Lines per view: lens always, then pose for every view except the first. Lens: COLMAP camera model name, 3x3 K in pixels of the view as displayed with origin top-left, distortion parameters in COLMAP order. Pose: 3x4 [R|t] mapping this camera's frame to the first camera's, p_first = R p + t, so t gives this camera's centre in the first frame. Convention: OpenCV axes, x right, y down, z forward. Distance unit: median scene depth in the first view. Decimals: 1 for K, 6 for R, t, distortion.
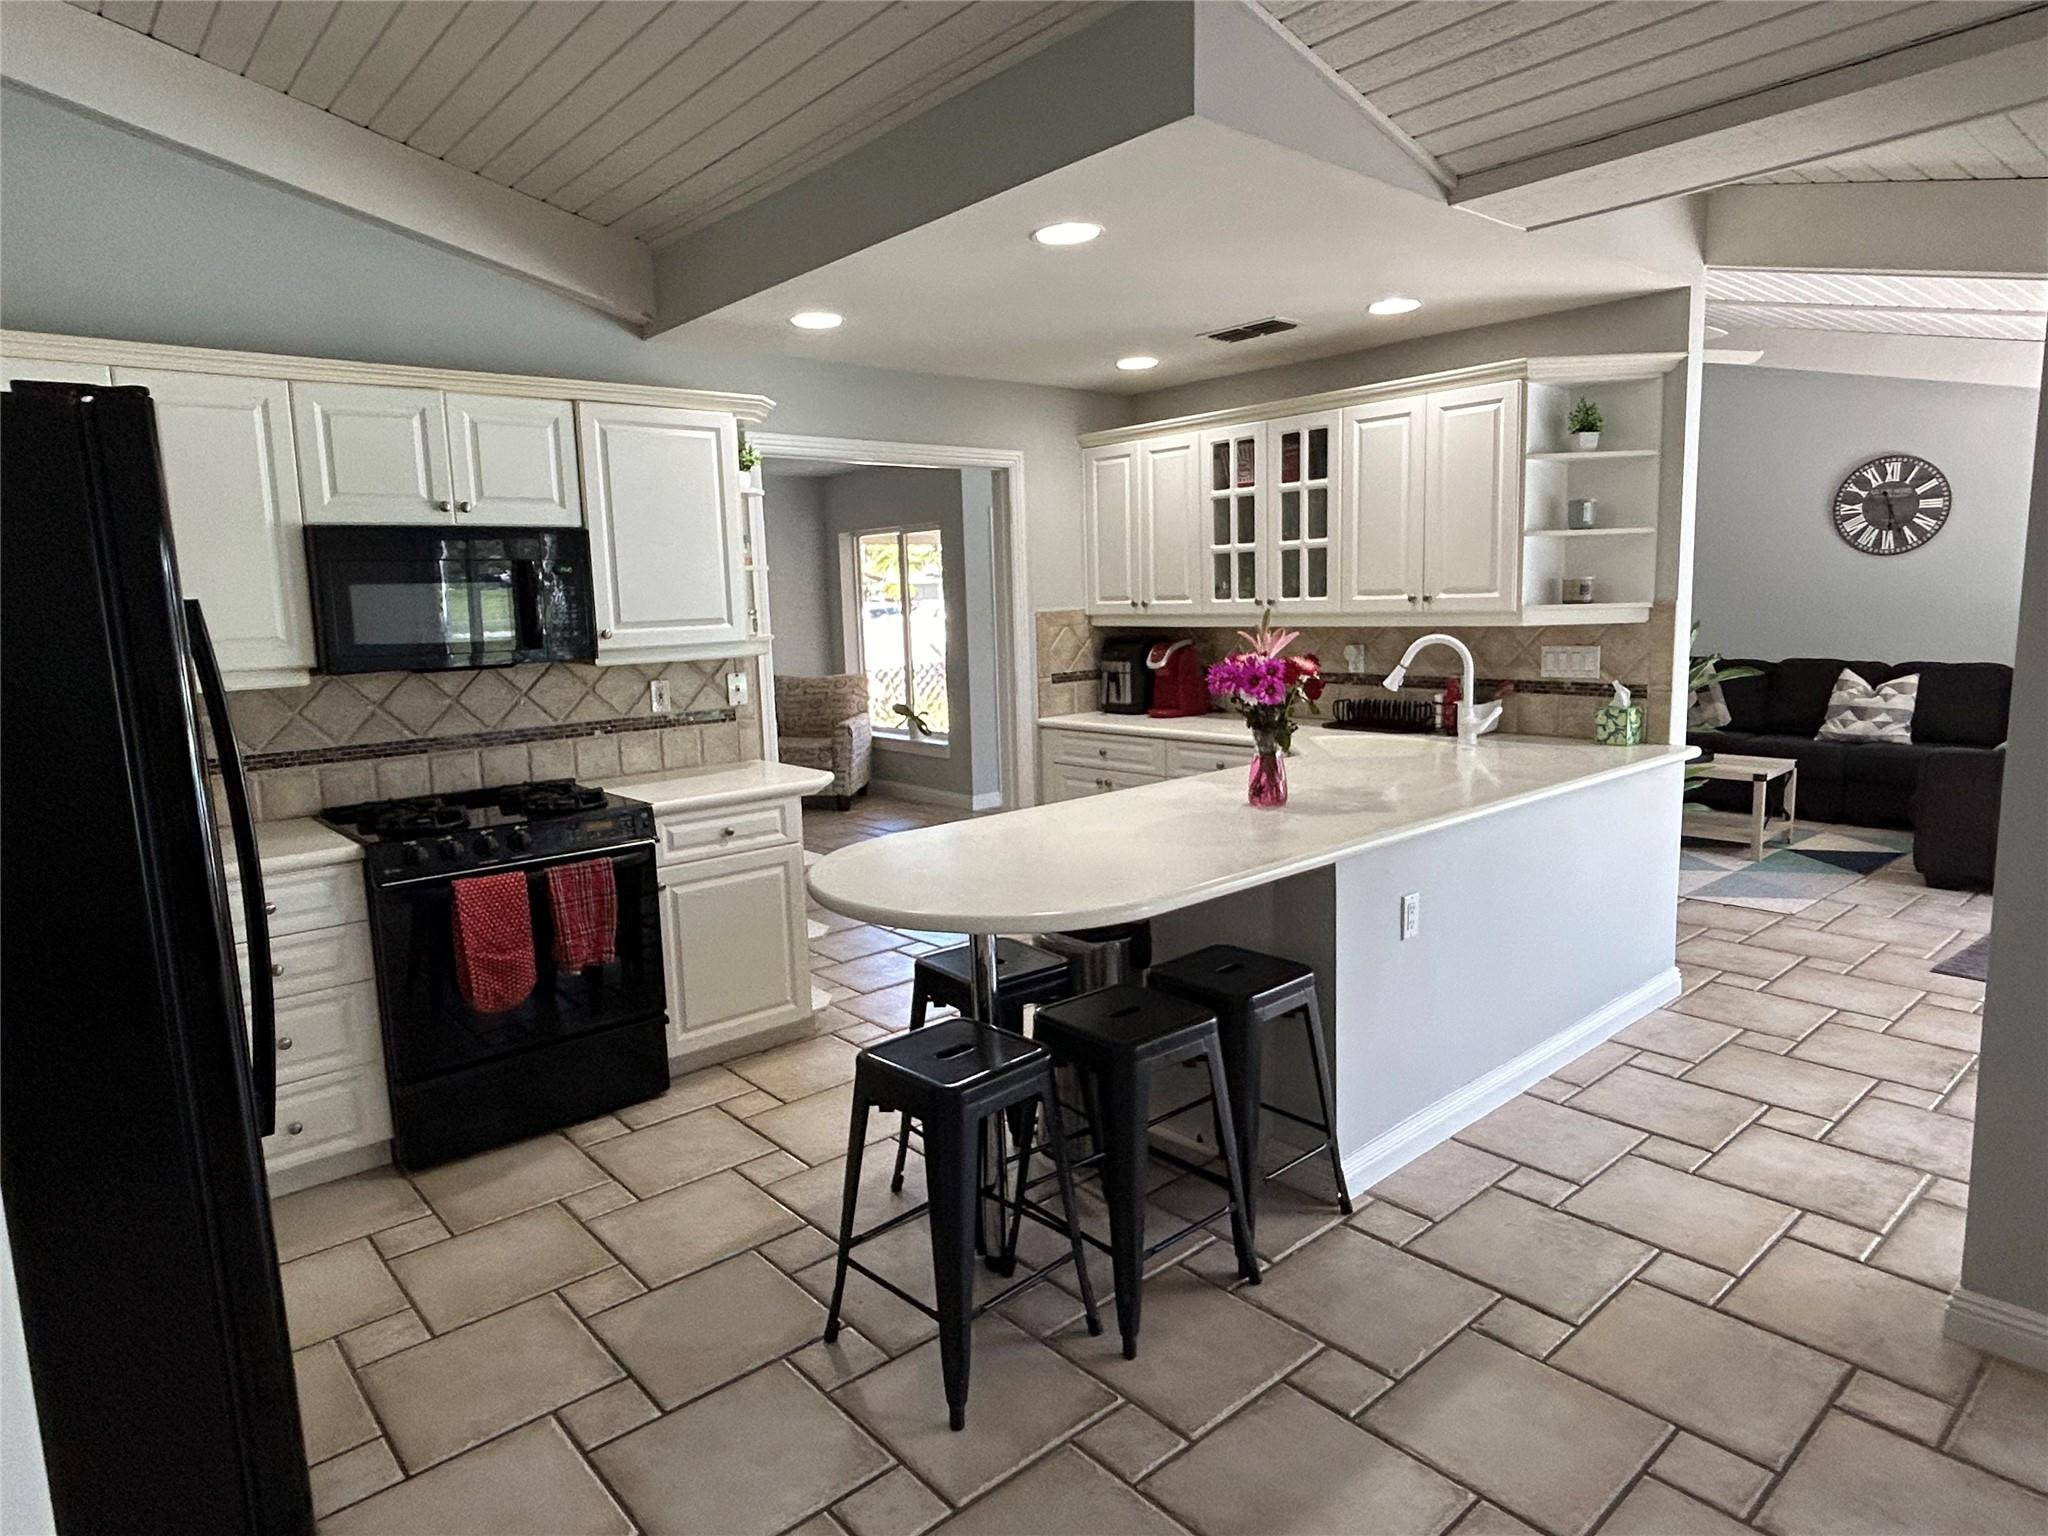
lens RADIAL K [[1201.8, 0, 1025.8], [0, 1201.8, 769.3], [0, 0, 1]] dist [-0.003740, -0.000442]
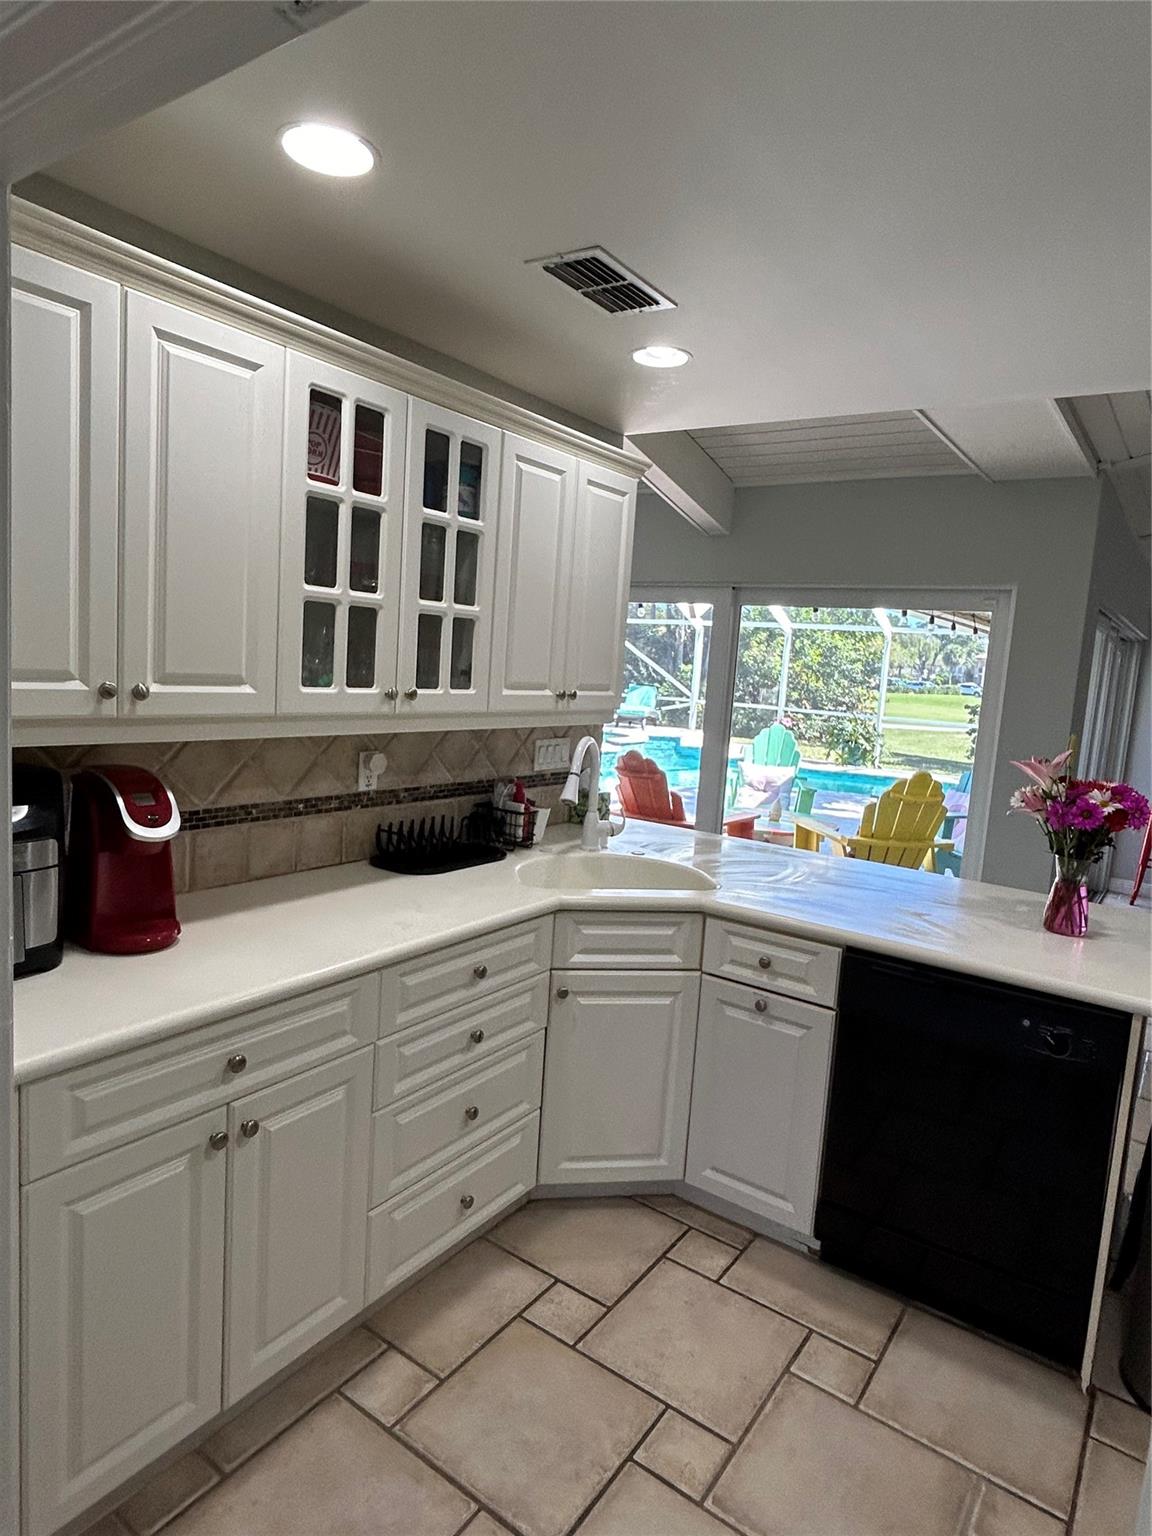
lens RADIAL K [[901.4, 0, 577.0], [0, 901.4, 762.5], [0, 0, 1]] dist [-0.003740, -0.000442]
pose [[-0.238041, -0.097170, 0.966382, -0.268748], [0.082346, 0.989381, 0.119767, -0.155173], [-0.967758, 0.108087, -0.227512, 1.037101]]
